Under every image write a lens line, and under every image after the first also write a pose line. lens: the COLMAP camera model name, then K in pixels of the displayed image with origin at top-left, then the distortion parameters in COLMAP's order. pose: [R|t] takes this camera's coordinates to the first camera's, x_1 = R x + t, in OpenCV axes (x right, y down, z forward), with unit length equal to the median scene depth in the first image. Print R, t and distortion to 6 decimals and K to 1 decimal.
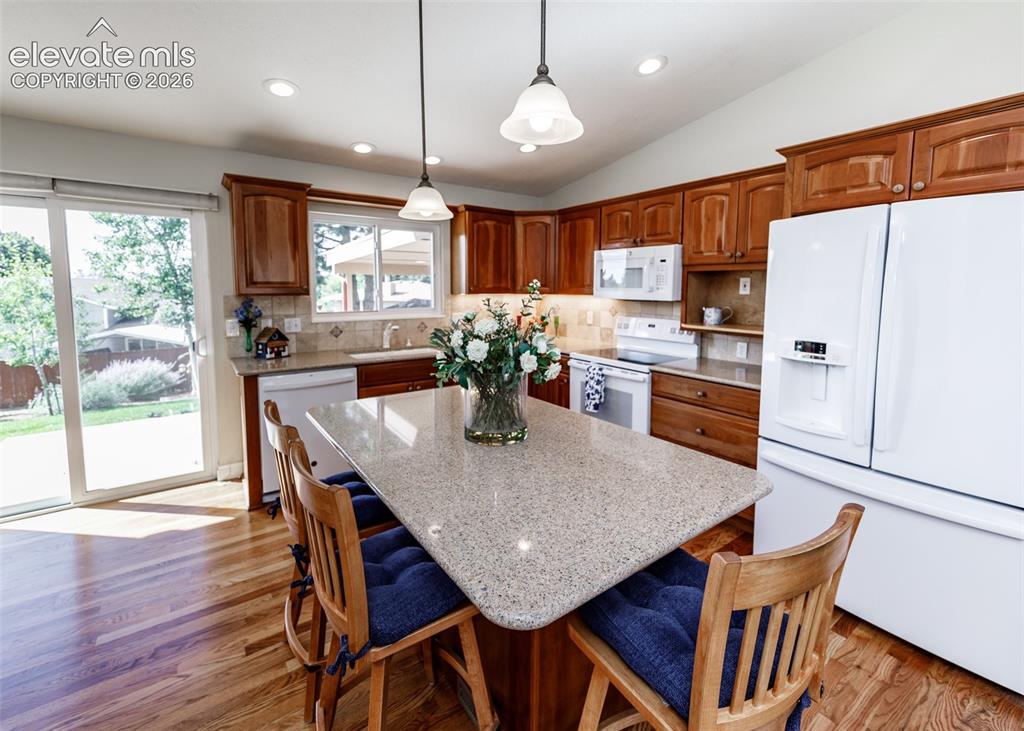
lens RADIAL K [[421.3, 0, 490.6], [0, 421.3, 323.8], [0, 0, 1]] dist [0.020598, -0.001429]
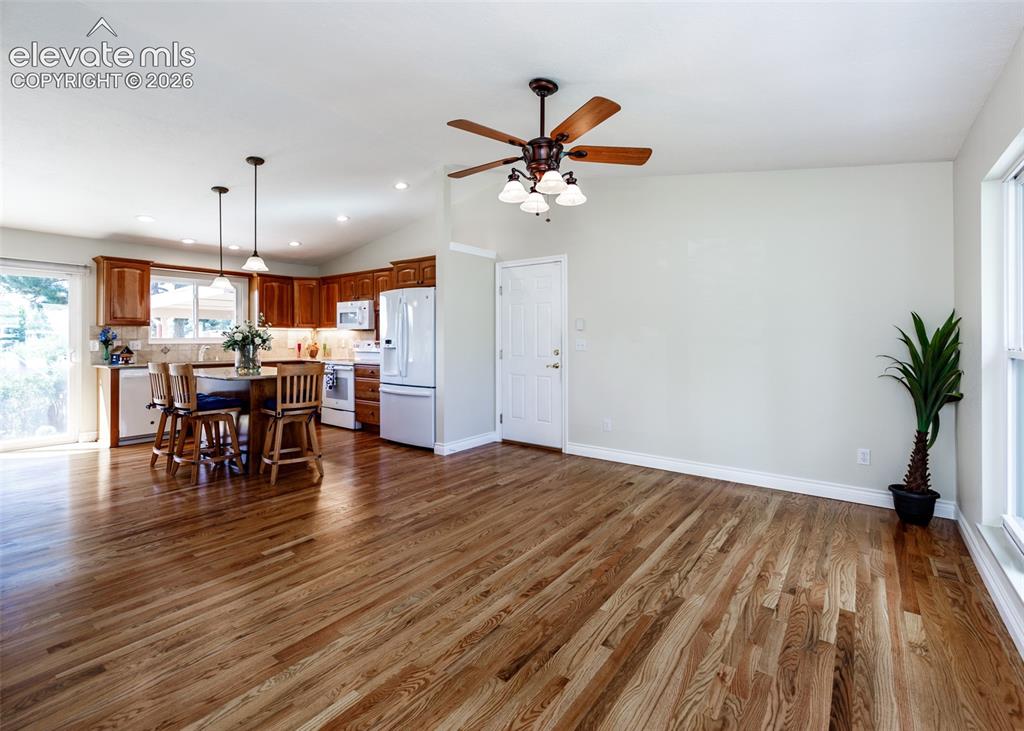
lens RADIAL K [[463.6, 0, 469.0], [0, 463.6, 350.0], [0, 0, 1]] dist [-0.000291, 0.000652]
pose [[0.959048, -0.007589, 0.283140, 0.263536], [0.025655, 0.997860, -0.060151, 0.175476], [-0.282078, 0.064952, 0.957190, -1.122126]]
